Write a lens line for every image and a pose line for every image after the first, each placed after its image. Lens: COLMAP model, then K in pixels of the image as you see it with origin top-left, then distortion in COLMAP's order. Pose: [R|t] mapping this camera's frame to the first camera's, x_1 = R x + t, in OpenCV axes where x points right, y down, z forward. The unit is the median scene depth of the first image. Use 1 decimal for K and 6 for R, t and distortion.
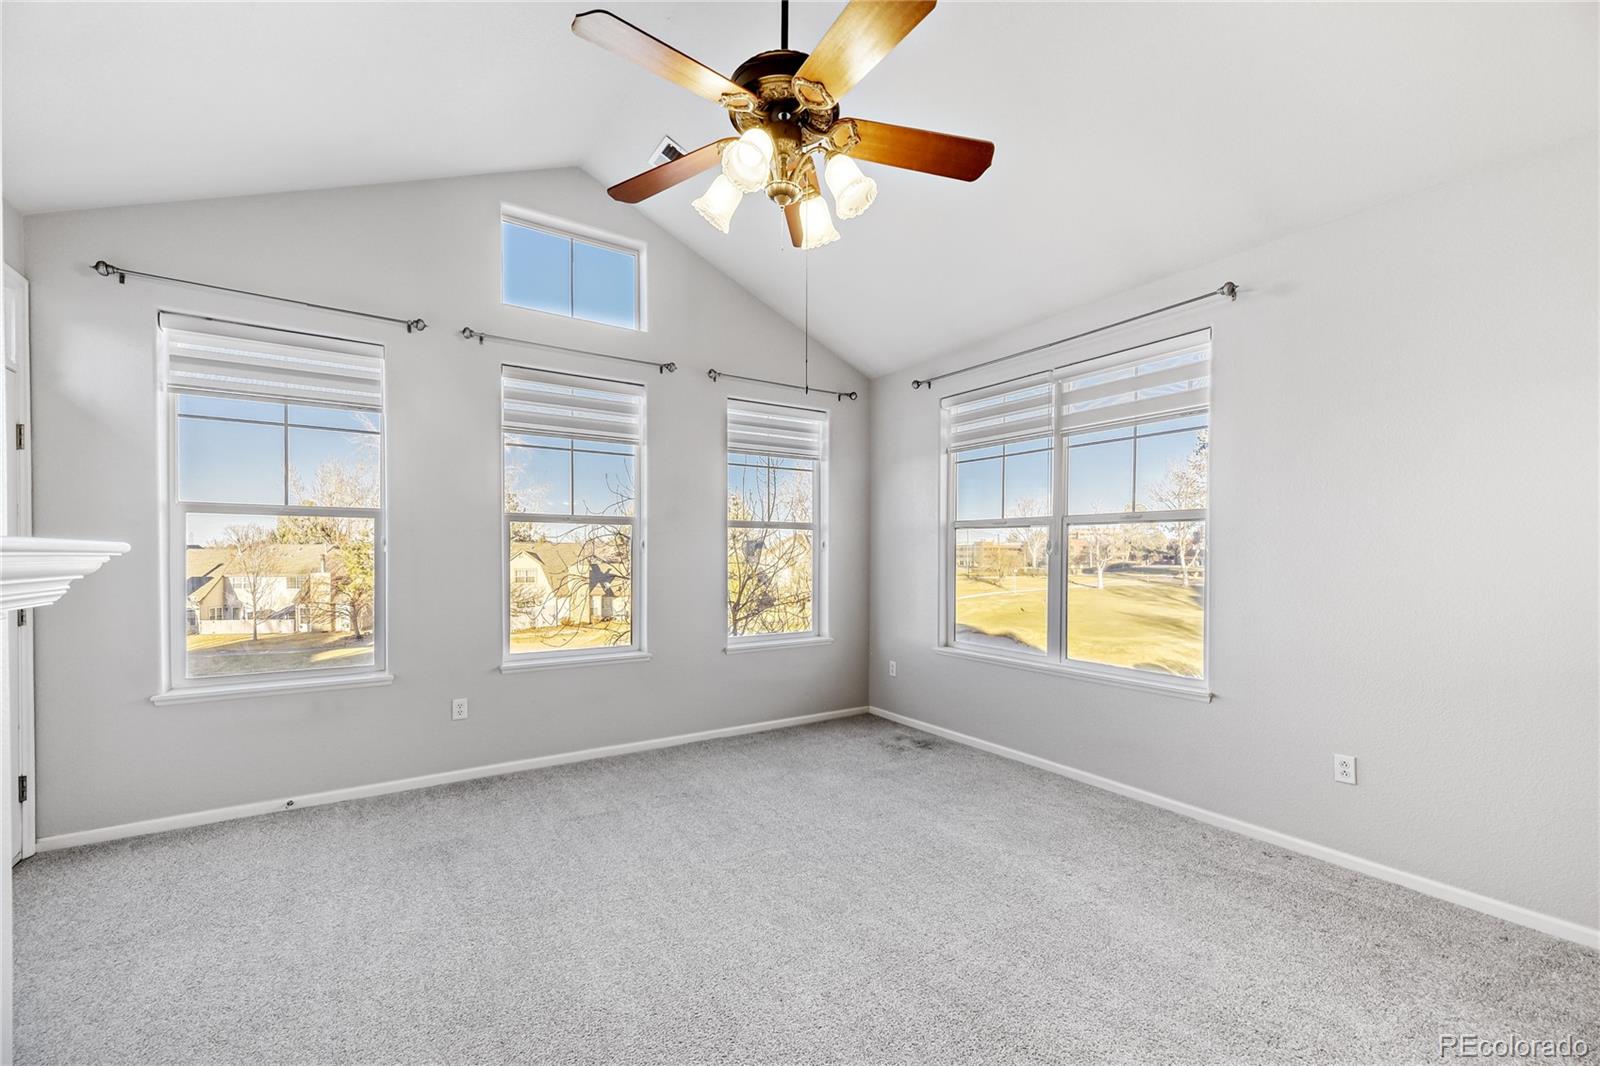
lens RADIAL K [[646.5, 0, 798.6], [0, 646.5, 560.4], [0, 0, 1]] dist [0.000999, 0.000006]
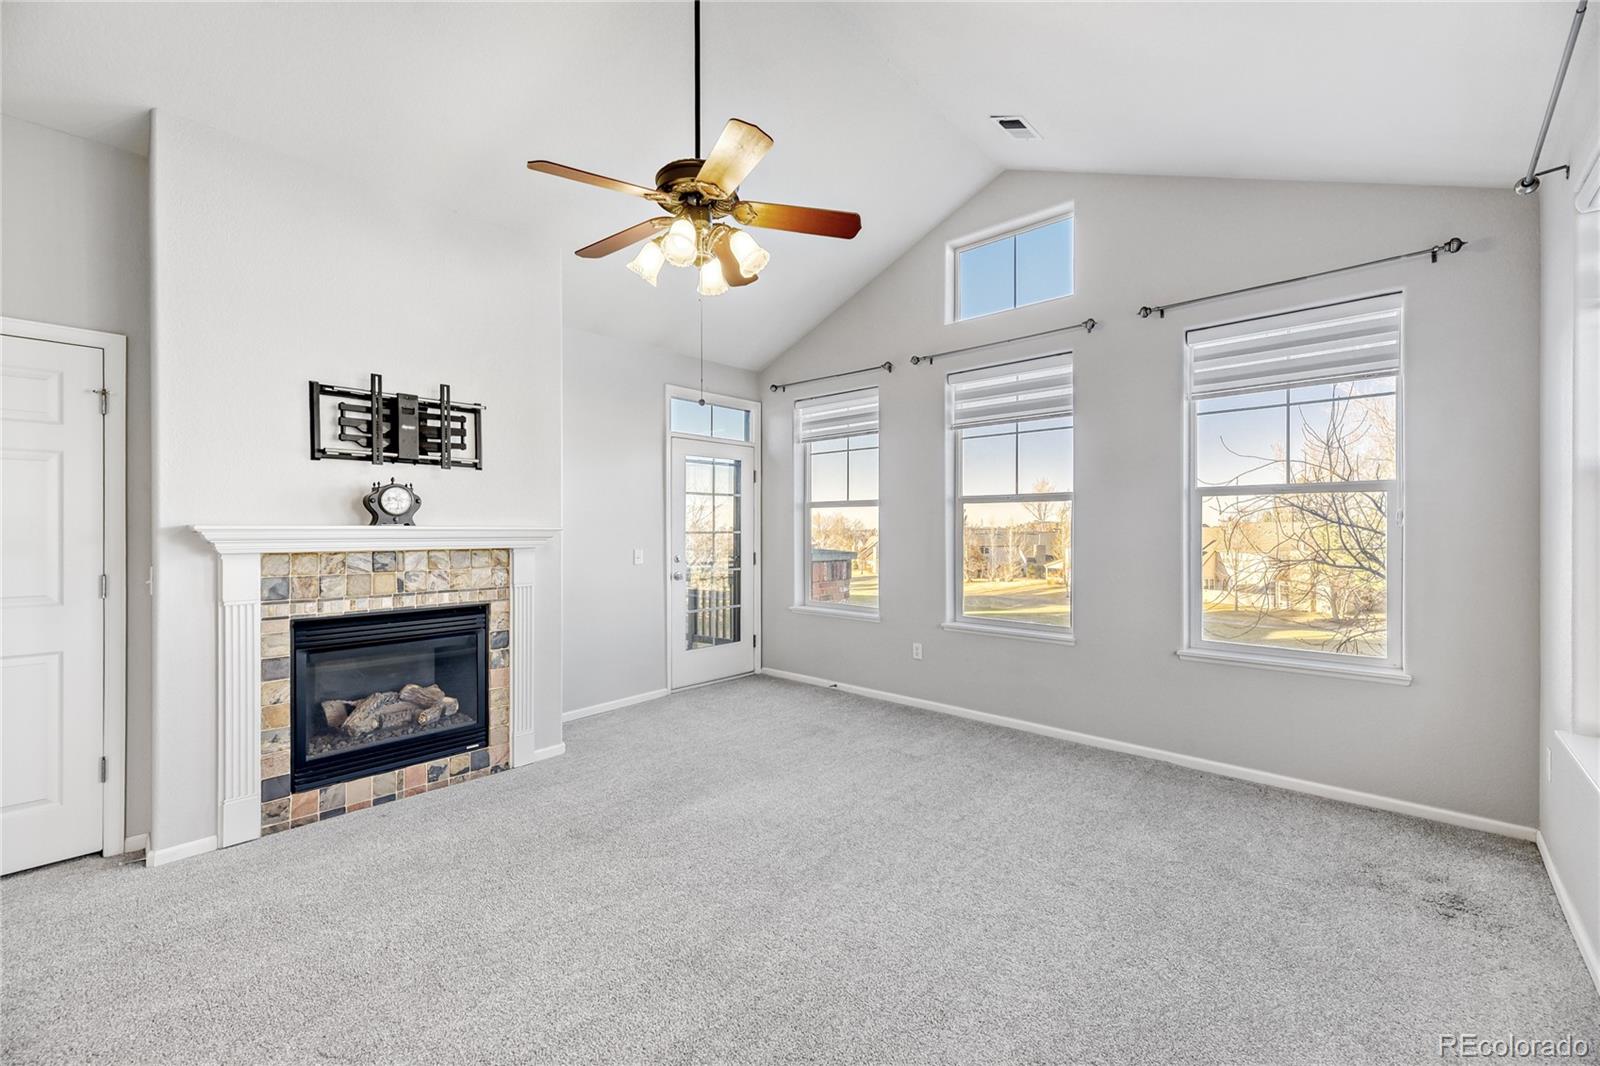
lens RADIAL K [[650.1, 0, 801.3], [0, 650.1, 528.6], [0, 0, 1]] dist [0.001144, -0.000071]
pose [[0.251576, -0.002988, -0.967833, 0.531952], [-0.011314, 0.999918, -0.006028, -0.003319], [0.967771, 0.012467, 0.251522, 0.353031]]
